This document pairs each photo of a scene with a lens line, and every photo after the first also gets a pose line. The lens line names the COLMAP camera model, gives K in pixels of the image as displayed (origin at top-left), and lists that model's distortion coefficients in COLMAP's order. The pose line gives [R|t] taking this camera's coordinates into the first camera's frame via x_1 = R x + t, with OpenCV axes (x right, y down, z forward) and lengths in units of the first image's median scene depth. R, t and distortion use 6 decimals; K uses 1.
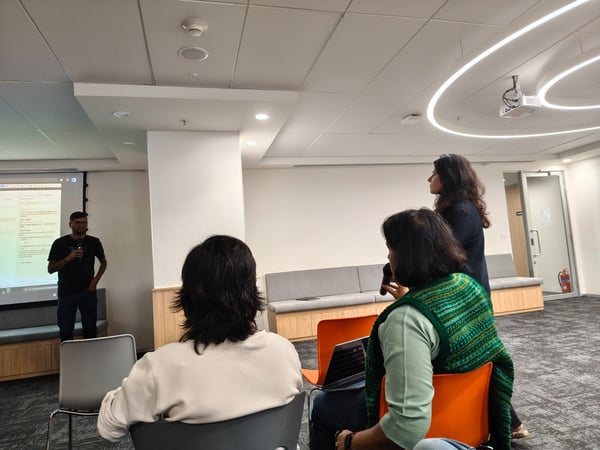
lens RADIAL K [[419.3, 0, 308.0], [0, 419.3, 221.1], [0, 0, 1]] dist [0.030557, -0.031579]
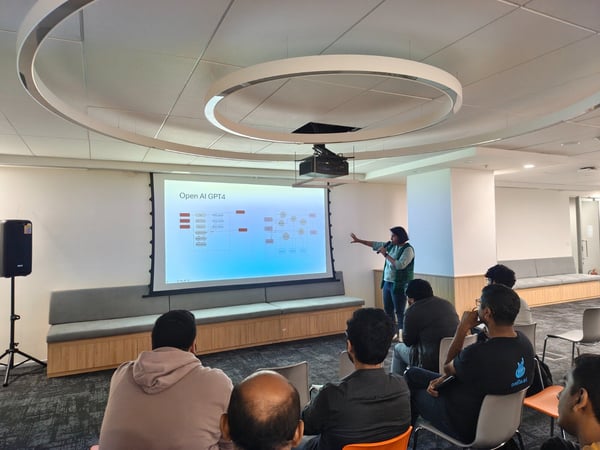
lens RADIAL K [[419.3, 0, 307.6], [0, 419.3, 216.1], [0, 0, 1]] dist [0.030557, -0.031579]
pose [[0.979793, 0.065791, 0.188883, -1.182430], [-0.071925, 0.997076, 0.025802, -0.052674], [-0.186633, -0.038867, 0.981661, -0.354354]]
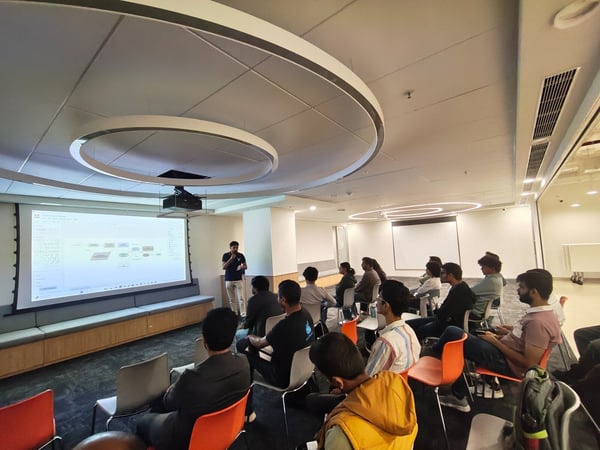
lens RADIAL K [[271.3, 0, 299.2], [0, 271.3, 227.5], [0, 0, 1]] dist [0.001292, -0.000777]
pose [[0.808200, 0.073110, 0.584353, -1.168435], [-0.058833, 0.997324, -0.043408, -0.051212], [-0.585963, 0.000703, 0.810338, -0.316226]]
